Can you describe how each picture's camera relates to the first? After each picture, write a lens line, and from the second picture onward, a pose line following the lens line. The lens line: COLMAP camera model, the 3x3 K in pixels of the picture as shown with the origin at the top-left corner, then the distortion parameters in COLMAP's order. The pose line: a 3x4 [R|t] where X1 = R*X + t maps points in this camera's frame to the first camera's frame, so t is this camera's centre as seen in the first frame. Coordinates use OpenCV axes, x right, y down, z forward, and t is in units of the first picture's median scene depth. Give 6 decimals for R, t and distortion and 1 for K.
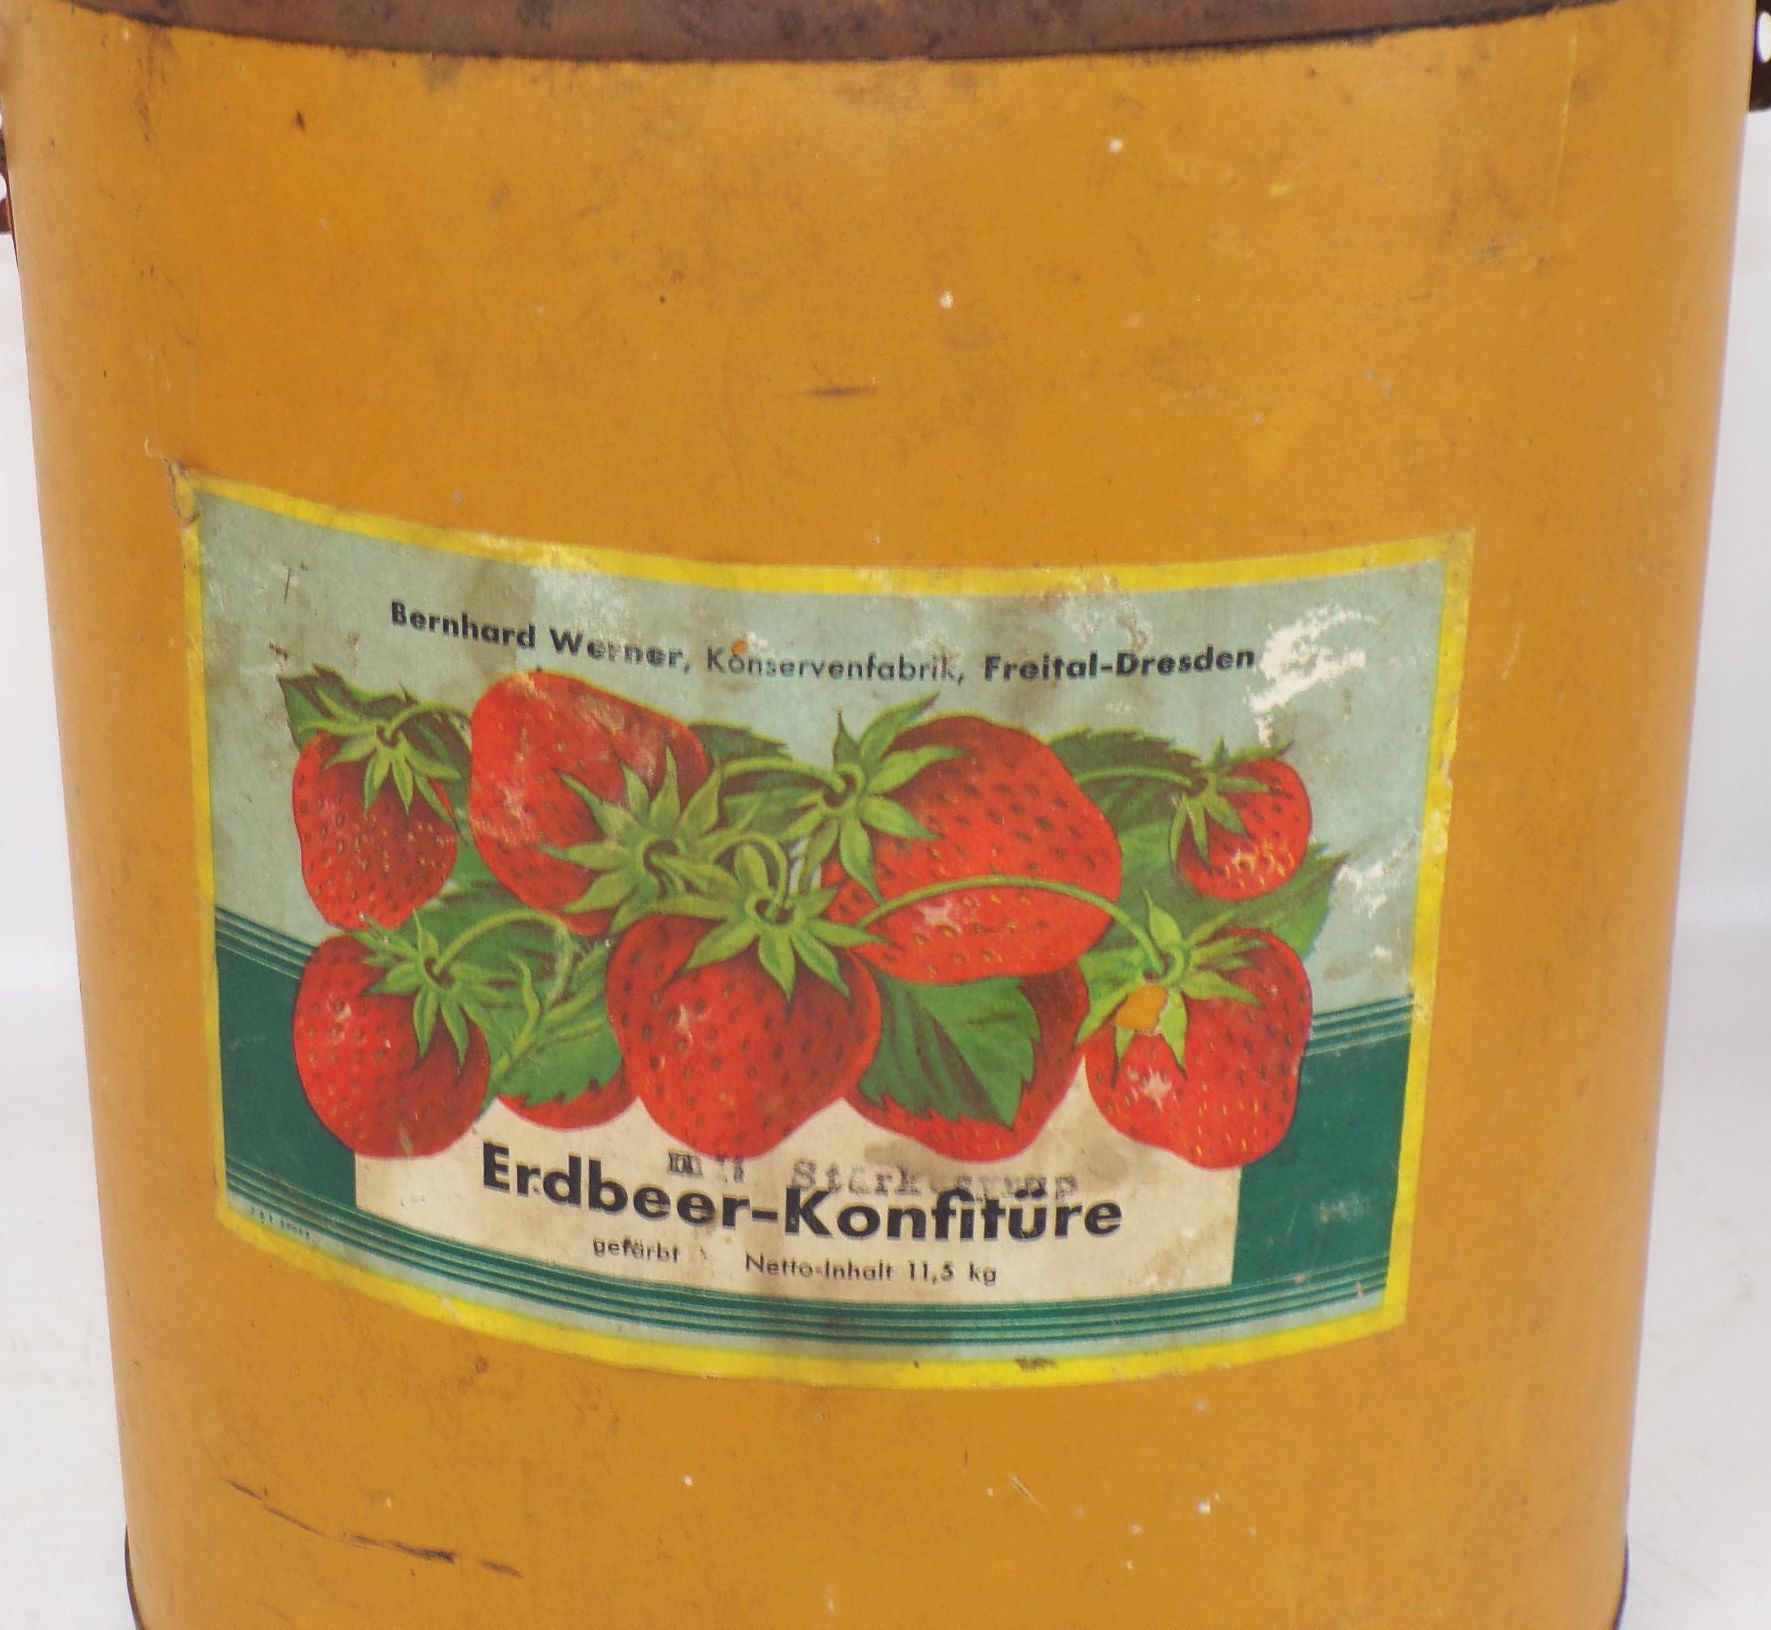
lens RADIAL K [[3405.6, 0, 885.5], [0, 3405.6, 815.0], [0, 0, 1]] dist [-0.020979, 0.149237]
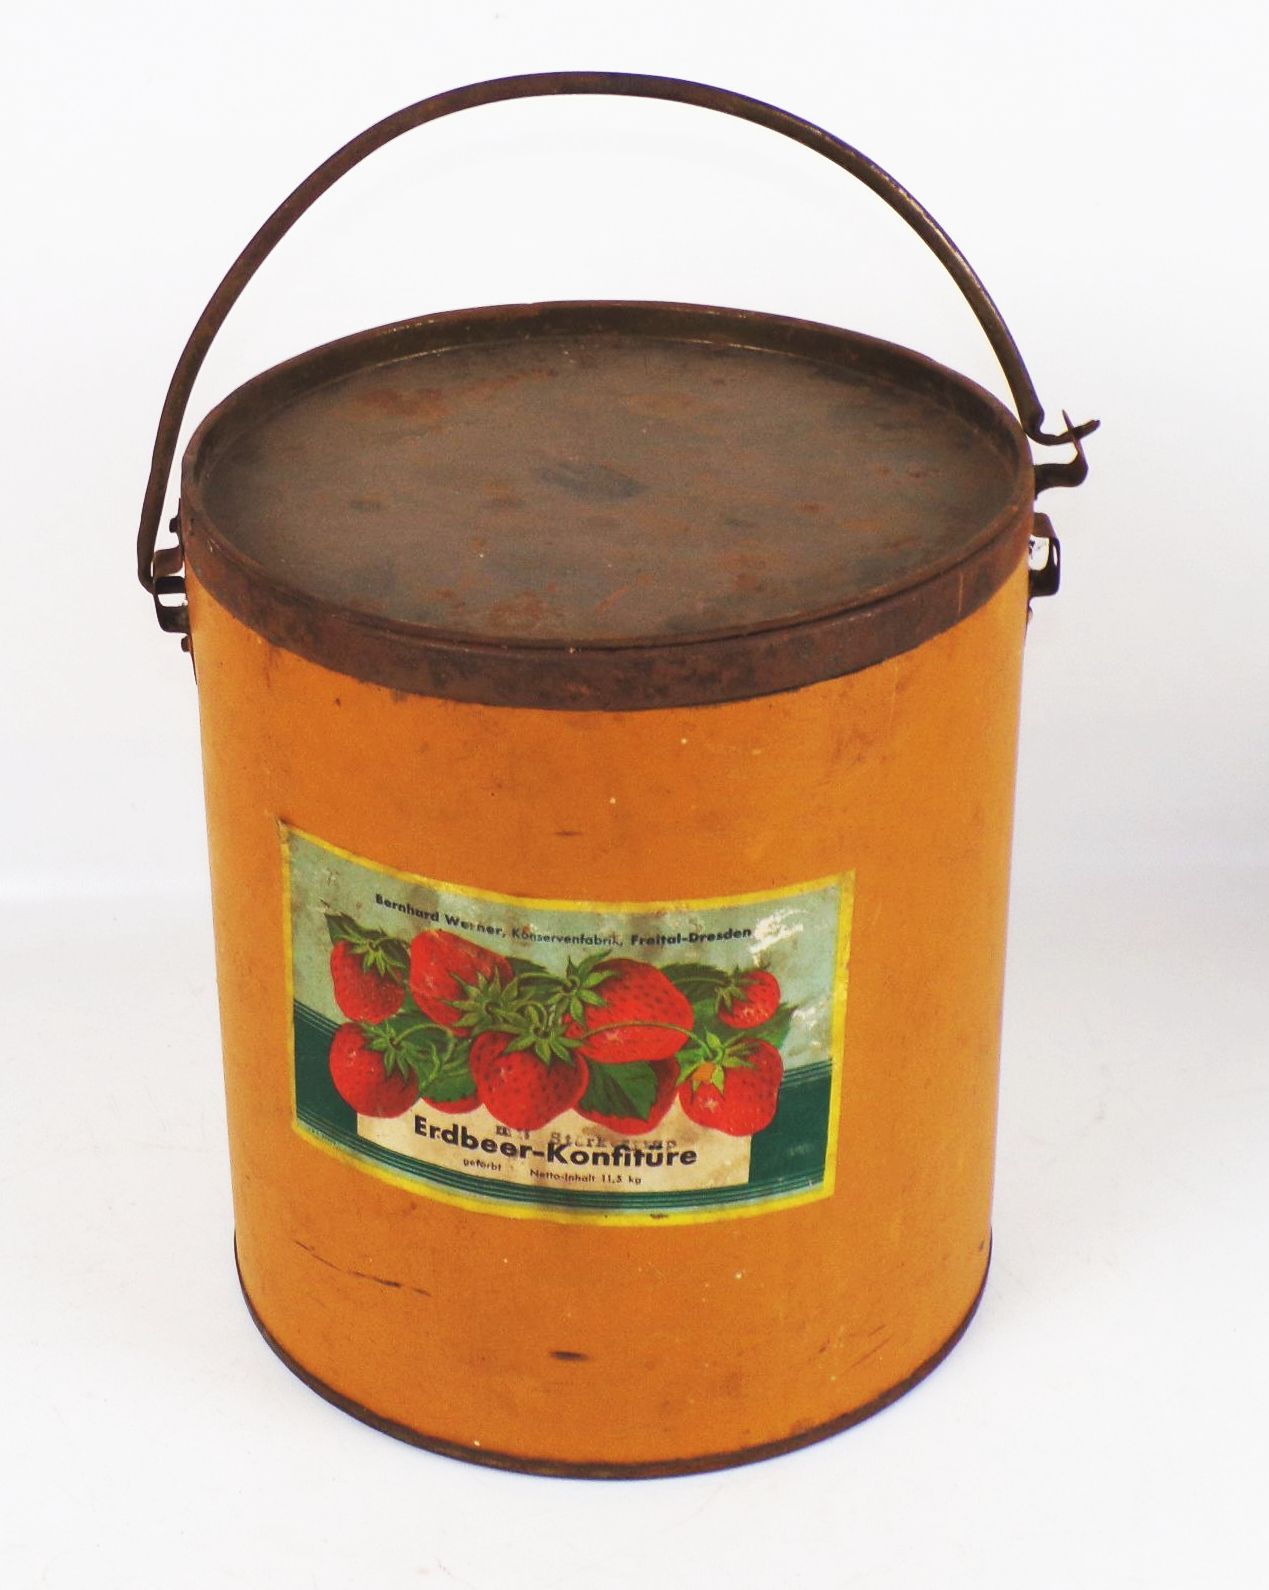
lens RADIAL K [[3162.7, 0, 634.5], [0, 3162.7, 795.0], [0, 0, 1]] dist [-0.001447, 0.015156]
pose [[0.998919, 0.019599, -0.042144, 0.113778], [-0.013474, 0.989919, 0.140991, -0.421542], [0.044482, -0.140271, 0.989113, -1.059775]]
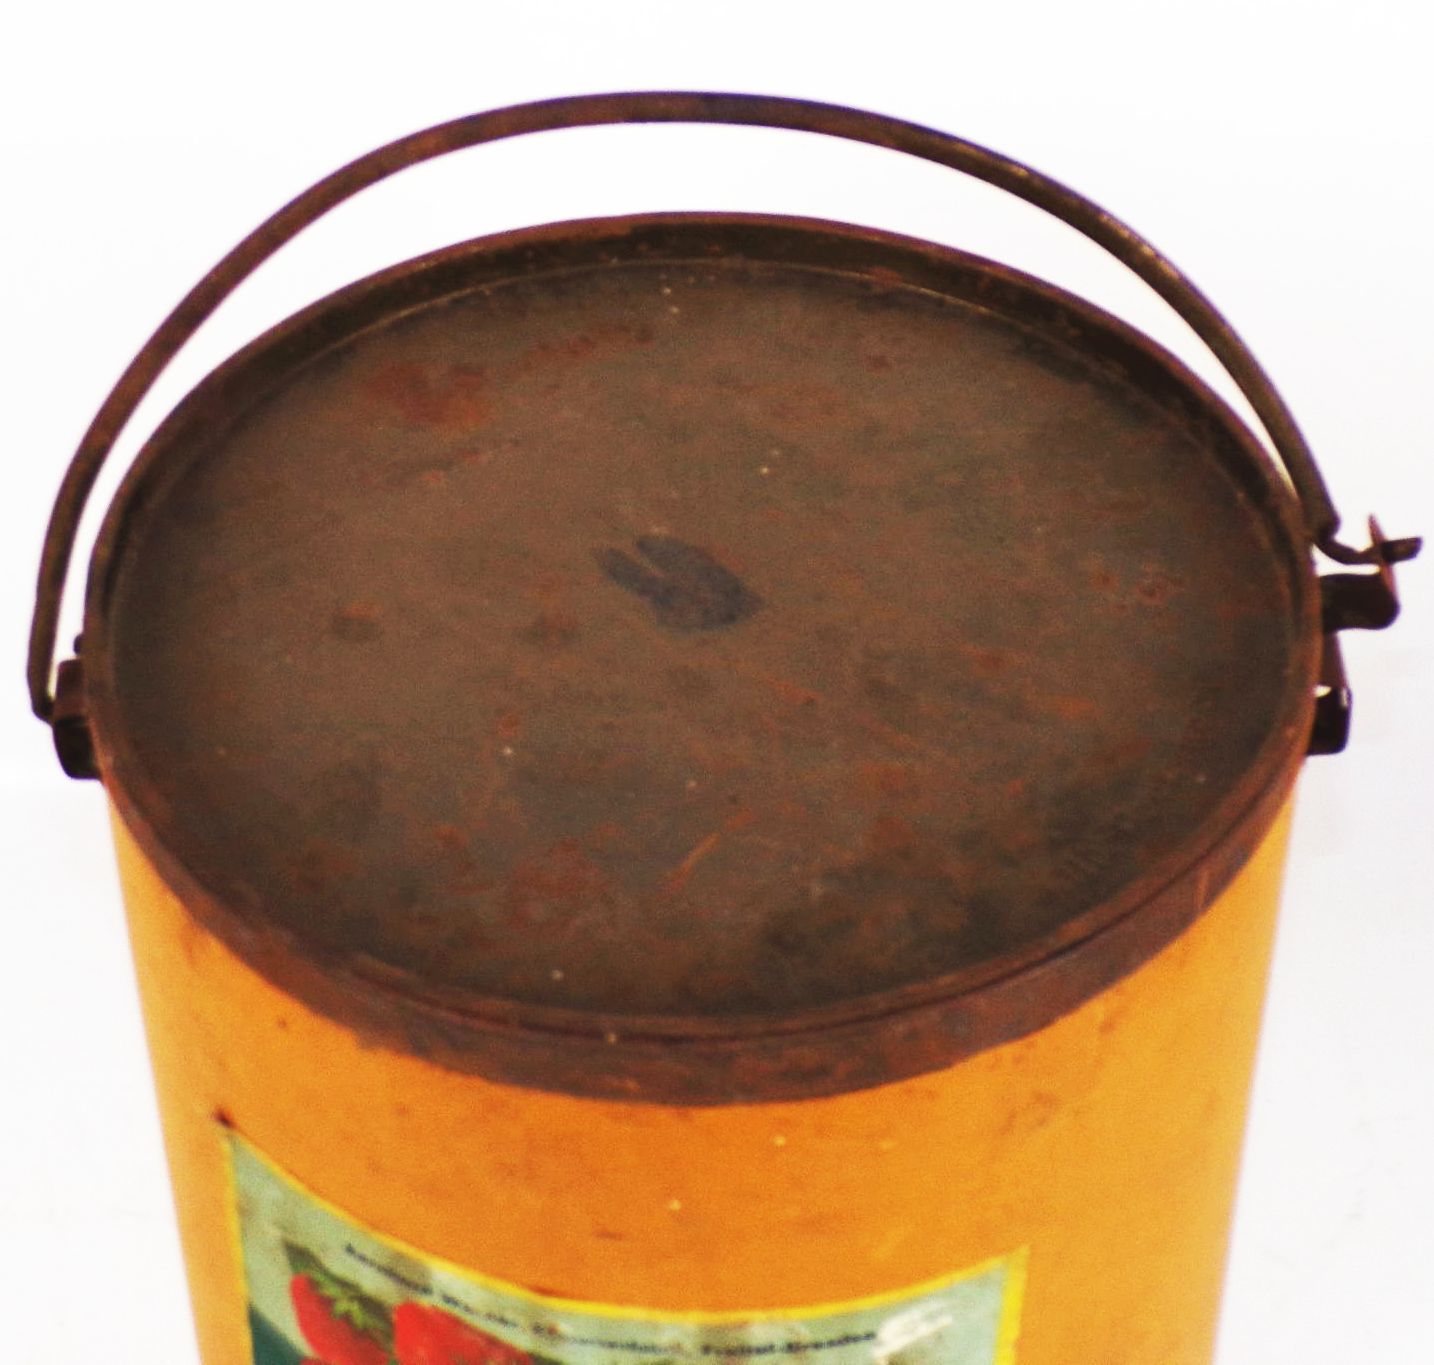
lens RADIAL K [[3256.8, 0, 717.6], [0, 3256.8, 578.5], [0, 0, 1]] dist [-0.053232, 0.612155]
pose [[0.995107, 0.060924, -0.077783, 0.127217], [-0.032619, 0.945694, 0.323417, -0.845246], [0.093263, -0.319297, 0.943054, -0.325444]]
